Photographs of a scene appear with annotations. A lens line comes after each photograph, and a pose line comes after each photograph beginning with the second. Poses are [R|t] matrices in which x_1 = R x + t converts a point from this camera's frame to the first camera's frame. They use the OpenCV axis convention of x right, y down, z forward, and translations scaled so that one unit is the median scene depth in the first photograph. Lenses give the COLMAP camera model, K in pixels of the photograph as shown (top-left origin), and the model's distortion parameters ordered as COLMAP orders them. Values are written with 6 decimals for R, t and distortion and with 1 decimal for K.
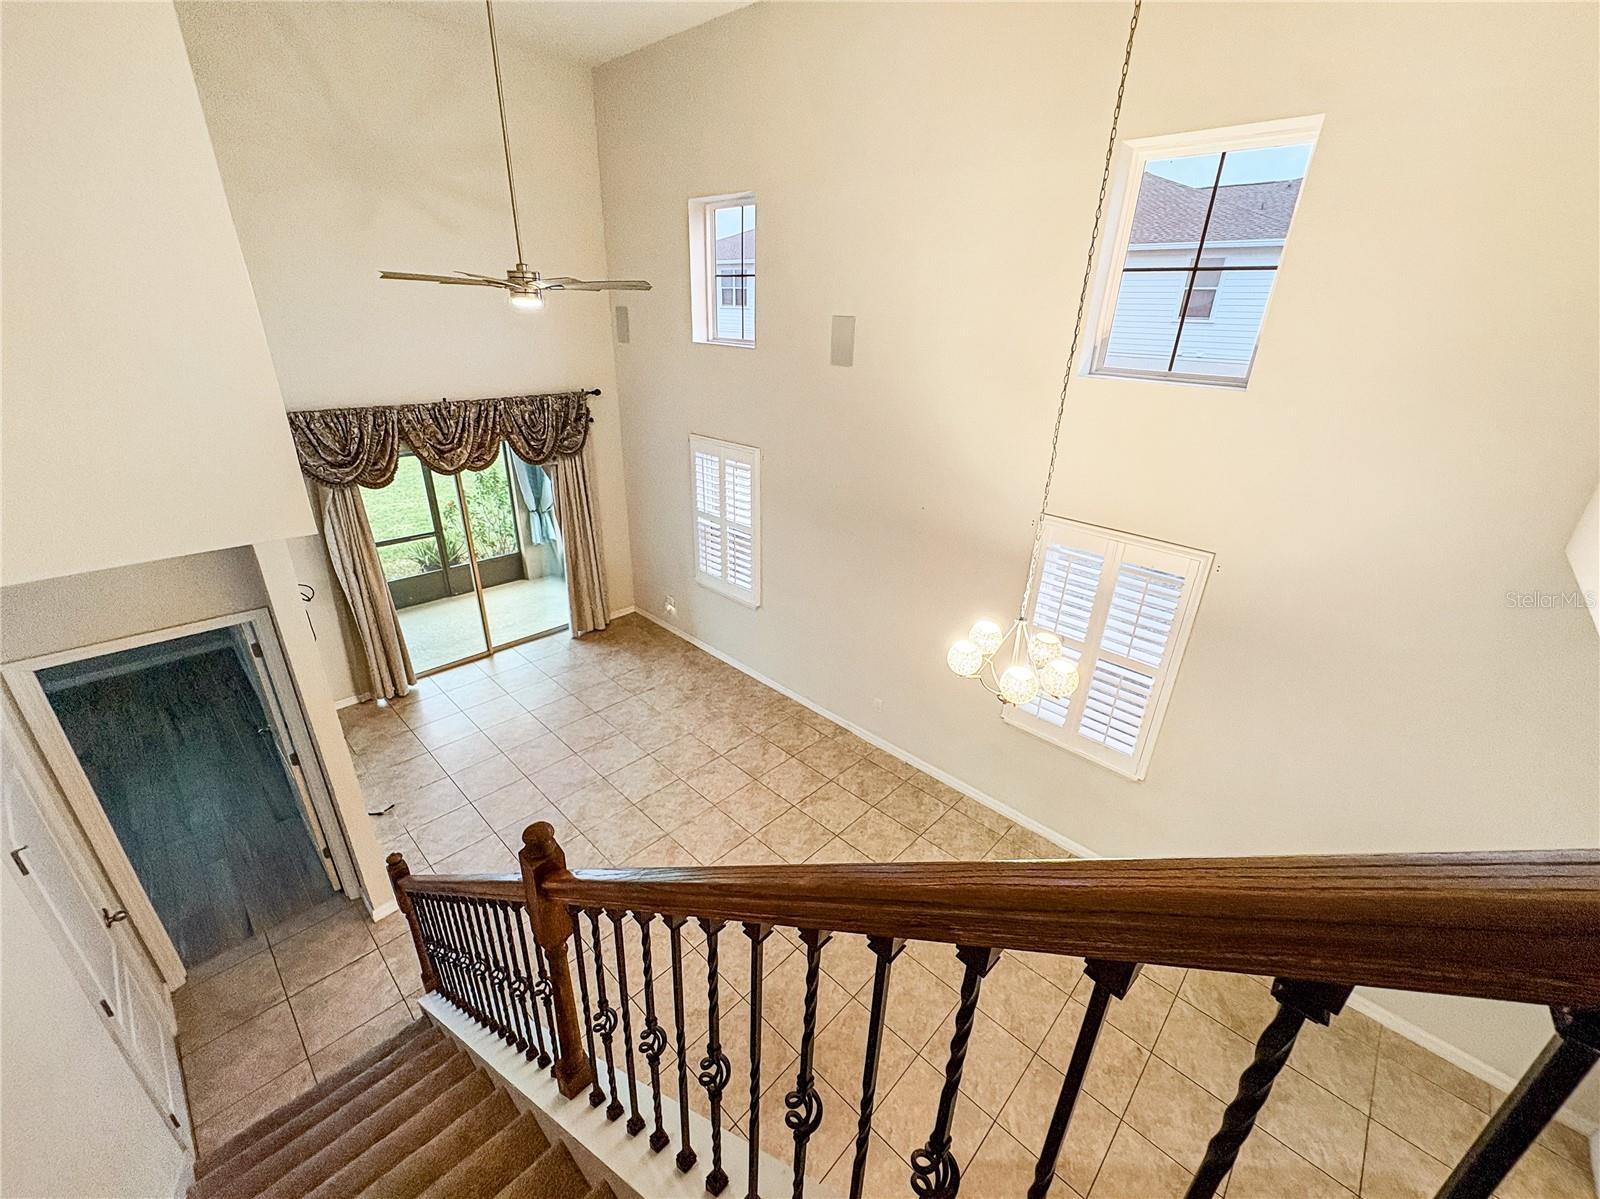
lens RADIAL K [[648.2, 0, 800.0], [0, 648.2, 599.5], [0, 0, 1]] dist [-0.000918, -0.000208]
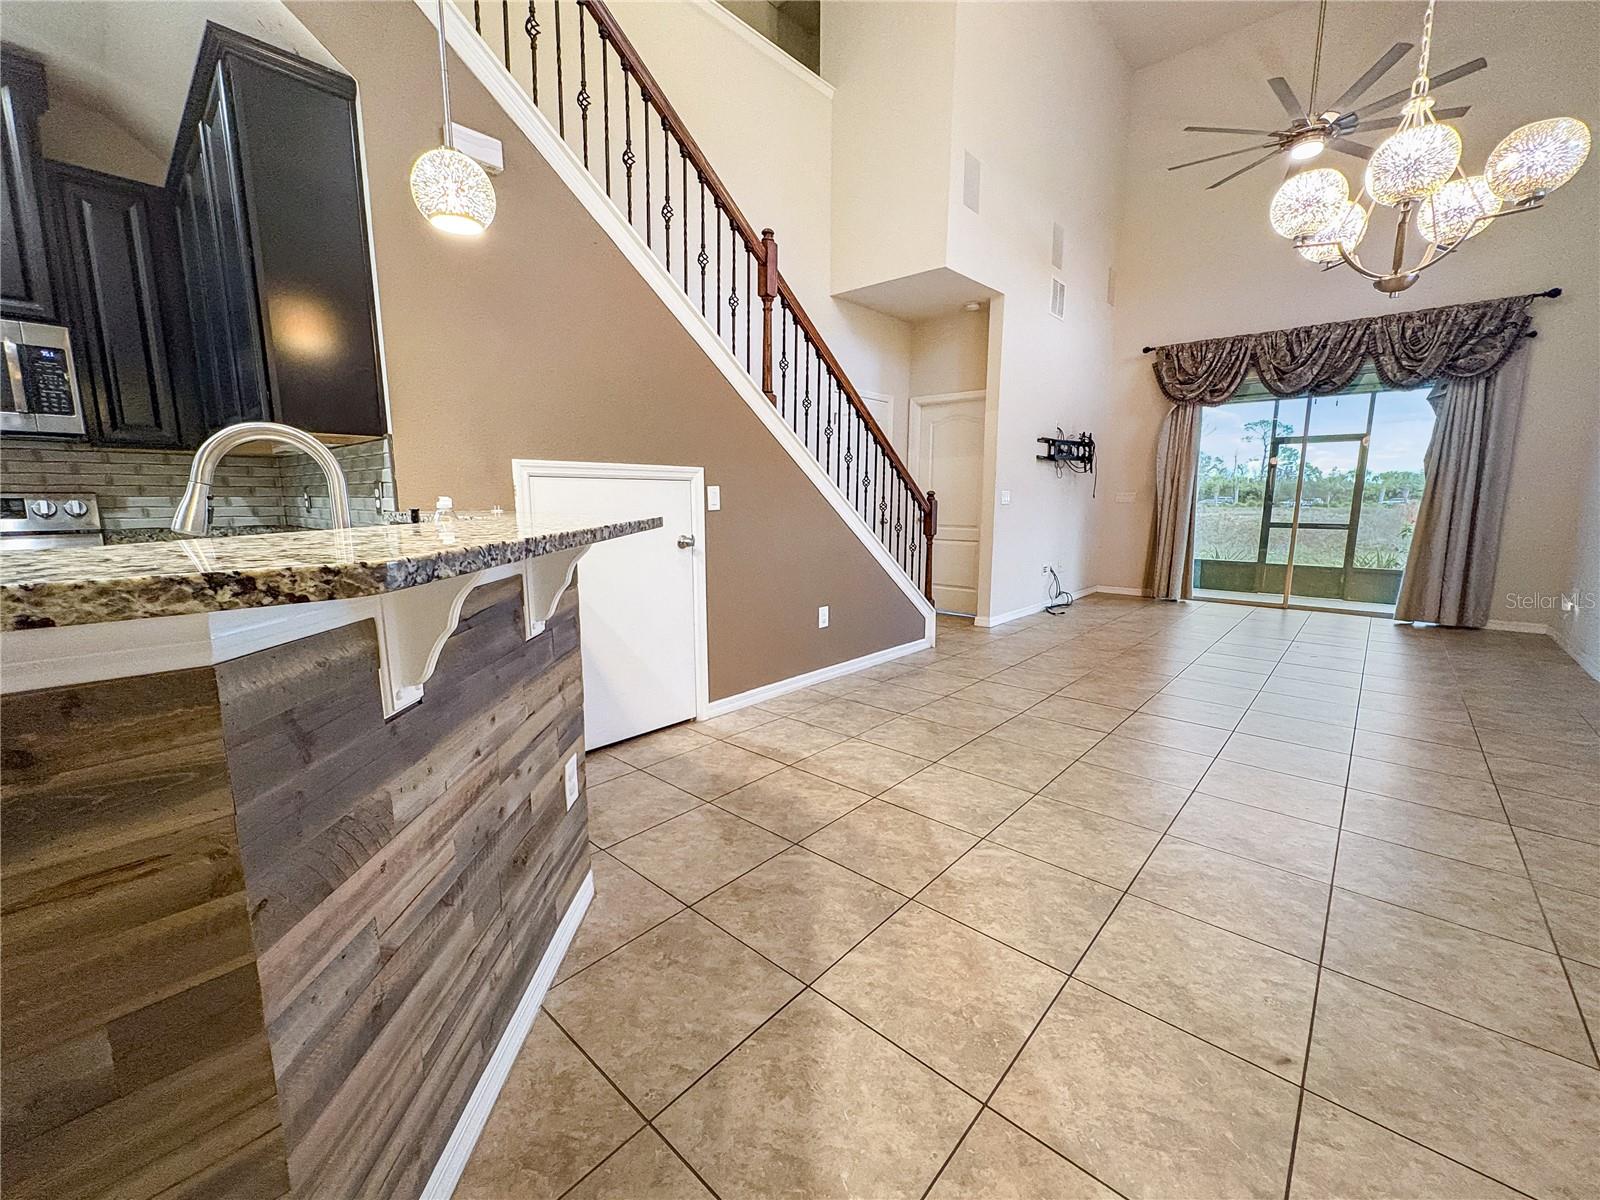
lens RADIAL K [[648.2, 0, 800.0], [0, 648.2, 600.0], [0, 0, 1]] dist [-0.000918, -0.000208]
pose [[0.024742, 0.123887, -0.991988, 0.433542], [-0.407637, 0.907300, 0.103143, 0.267047], [0.912809, 0.401819, 0.072949, 0.306617]]
